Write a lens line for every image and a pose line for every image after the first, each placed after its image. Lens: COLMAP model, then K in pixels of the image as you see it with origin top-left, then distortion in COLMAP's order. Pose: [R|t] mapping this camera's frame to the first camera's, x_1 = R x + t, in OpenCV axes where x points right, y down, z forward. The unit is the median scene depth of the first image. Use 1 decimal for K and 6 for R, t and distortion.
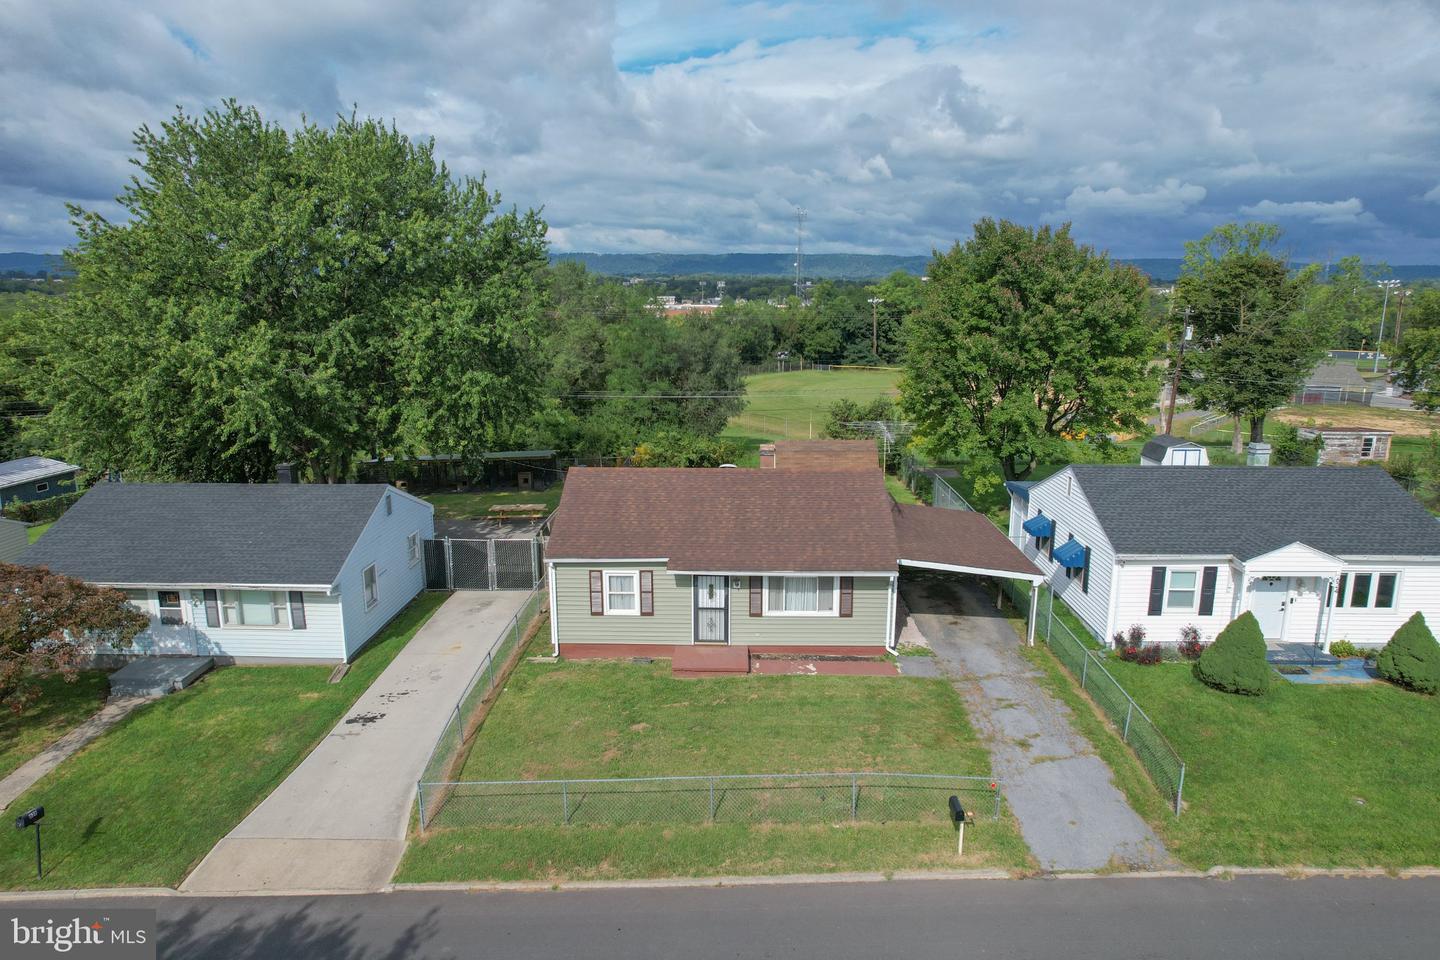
lens RADIAL K [[923.5, 0, 720.0], [0, 923.5, 480.0], [0, 0, 1]] dist [-0.085992, 0.080702]
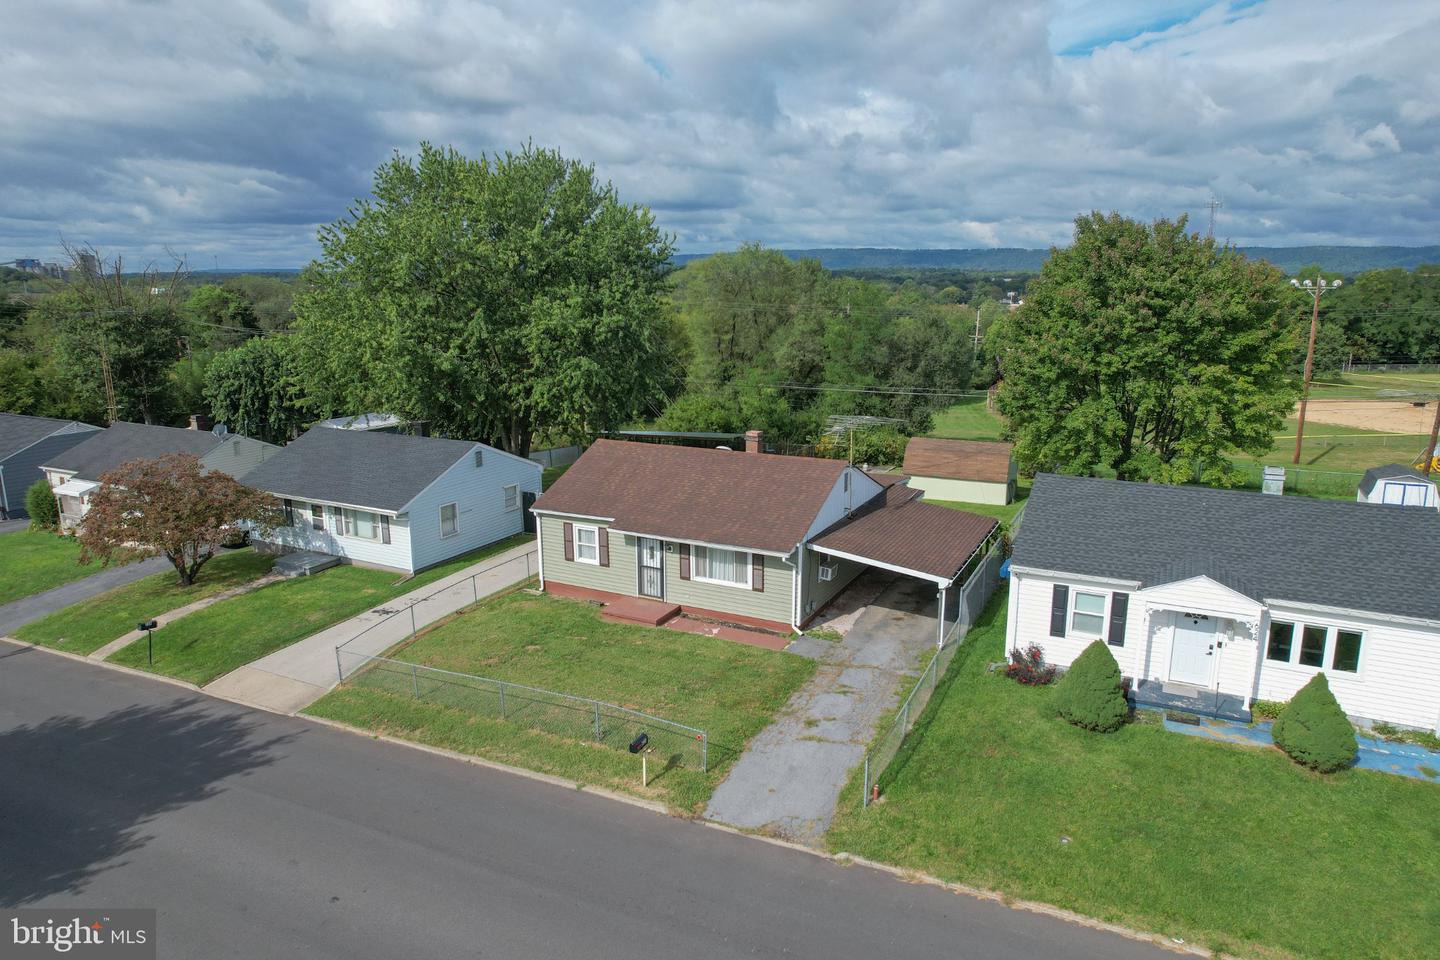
lens RADIAL K [[923.5, 0, 720.0], [0, 923.5, 480.0], [0, 0, 1]] dist [-0.085992, 0.080702]
pose [[0.900549, 0.089573, -0.425427, 0.544742], [-0.087299, 0.995871, 0.024884, -0.004823], [0.425899, 0.014730, 0.904651, -0.002529]]
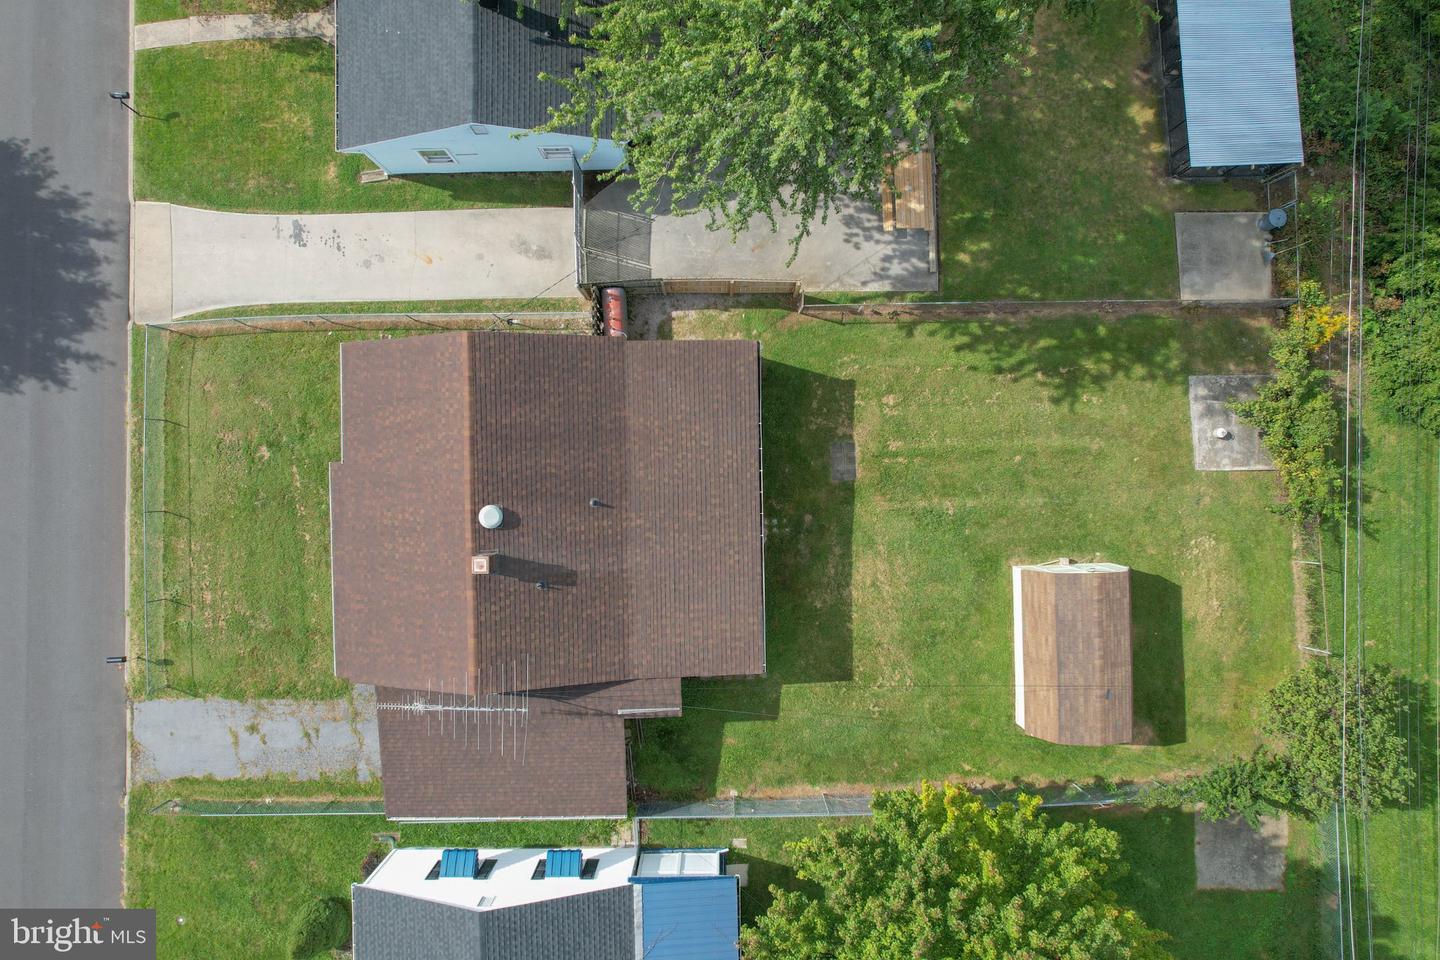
lens RADIAL K [[923.5, 0, 720.0], [0, 923.5, 480.0], [0, 0, 1]] dist [-0.085992, 0.080702]
pose [[0.041969, 0.999115, -0.002631, -0.012400], [-0.206557, 0.011253, 0.978370, -1.002808], [0.977534, -0.040518, 0.206847, 1.176527]]
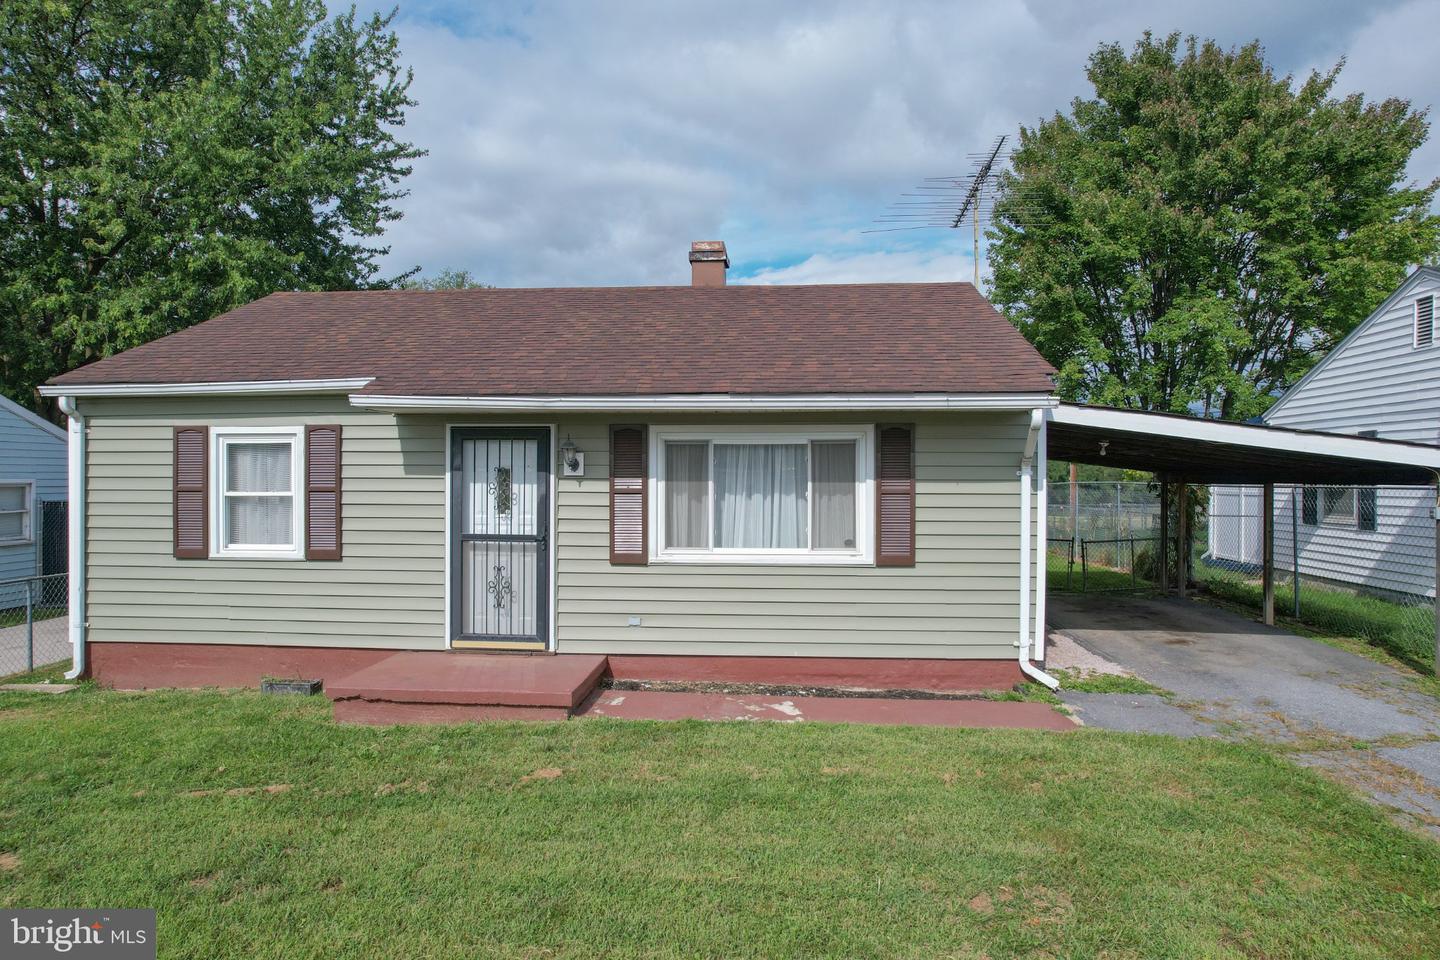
lens RADIAL K [[923.5, 0, 720.0], [0, 923.5, 480.0], [0, 0, 1]] dist [-0.085992, 0.080702]
pose [[0.998723, 0.002466, -0.050470, 0.089658], [-0.012756, 0.978762, -0.204603, 0.186848], [0.048894, 0.204985, 0.977543, 0.661857]]
